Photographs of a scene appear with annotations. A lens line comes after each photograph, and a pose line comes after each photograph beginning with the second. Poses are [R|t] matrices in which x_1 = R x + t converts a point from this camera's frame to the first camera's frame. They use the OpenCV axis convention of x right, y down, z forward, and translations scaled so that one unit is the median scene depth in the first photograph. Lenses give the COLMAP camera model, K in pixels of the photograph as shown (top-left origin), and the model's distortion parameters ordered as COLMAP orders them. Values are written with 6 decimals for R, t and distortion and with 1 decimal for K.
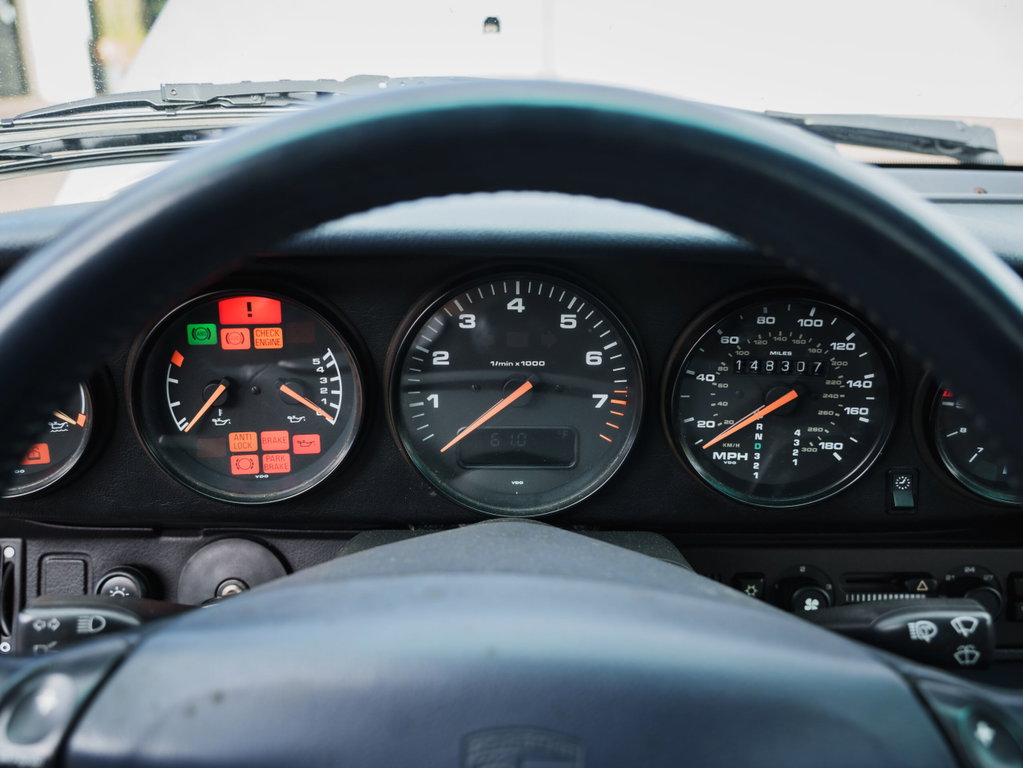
lens RADIAL K [[886.6, 0, 519.7], [0, 886.6, 383.0], [0, 0, 1]] dist [-0.003936, -0.006041]
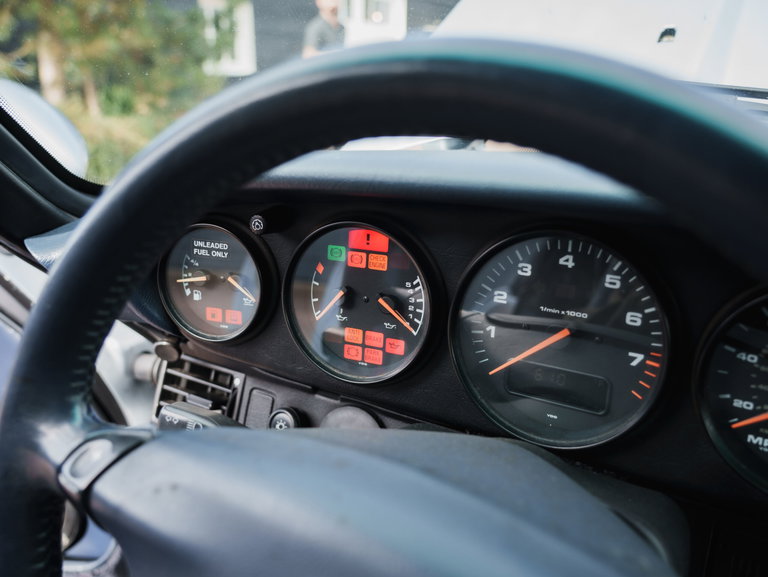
lens RADIAL K [[665.6, 0, 365.9], [0, 665.6, 291.5], [0, 0, 1]] dist [-0.003936, -0.006041]
pose [[0.826552, 0.147593, -0.543165, 0.250098], [-0.178373, 0.983954, -0.004069, 0.000577], [0.533849, 0.100249, 0.839616, 0.141785]]
